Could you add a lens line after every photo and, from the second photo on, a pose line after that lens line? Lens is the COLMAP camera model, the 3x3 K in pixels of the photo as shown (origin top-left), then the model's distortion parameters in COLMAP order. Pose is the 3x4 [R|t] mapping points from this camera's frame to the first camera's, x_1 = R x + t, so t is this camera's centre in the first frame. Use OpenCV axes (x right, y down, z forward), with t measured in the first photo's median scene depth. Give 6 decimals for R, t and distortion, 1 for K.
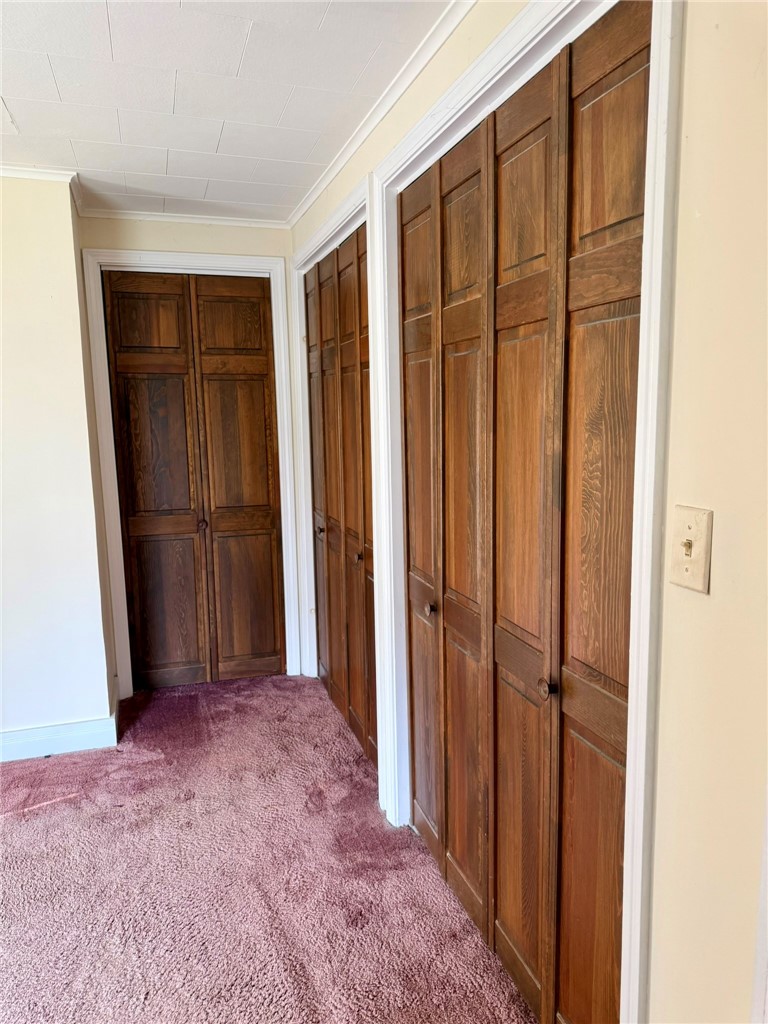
lens RADIAL K [[720.5, 0, 386.0], [0, 720.5, 513.7], [0, 0, 1]] dist [0.073804, -0.117140]
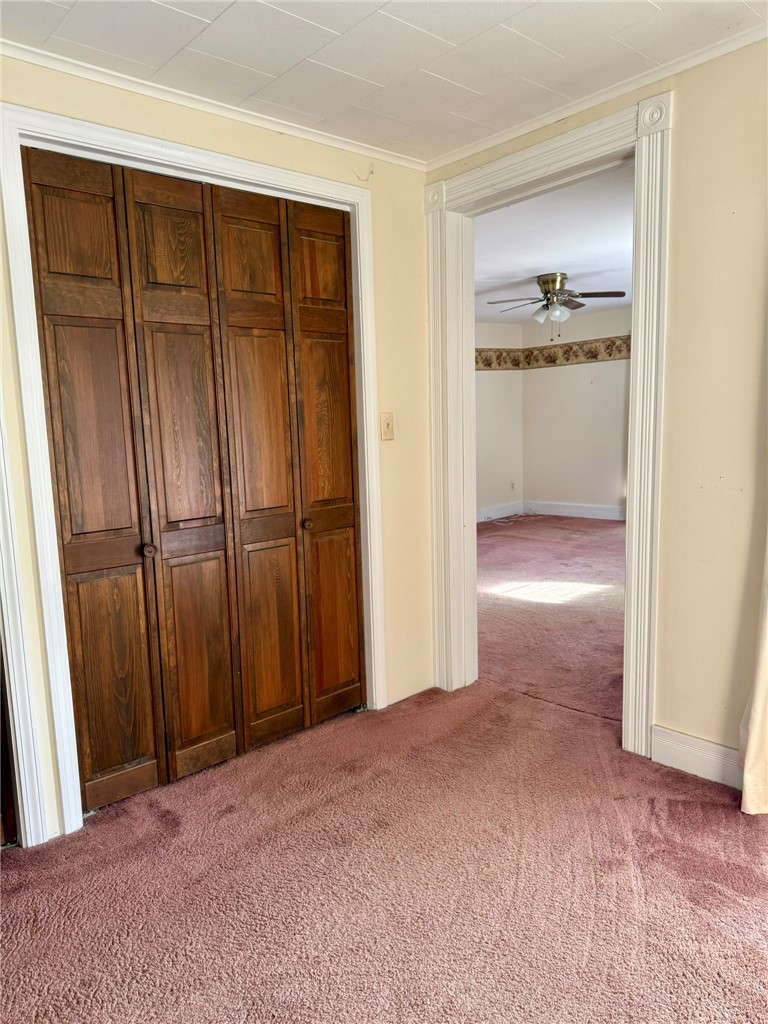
lens RADIAL K [[720.5, 0, 386.0], [0, 720.5, 513.7], [0, 0, 1]] dist [0.073804, -0.117140]
pose [[-0.395822, -0.108420, 0.911905, -1.904816], [0.168514, 0.967569, 0.188183, -0.132385], [-0.902734, 0.228155, -0.364715, 1.777028]]
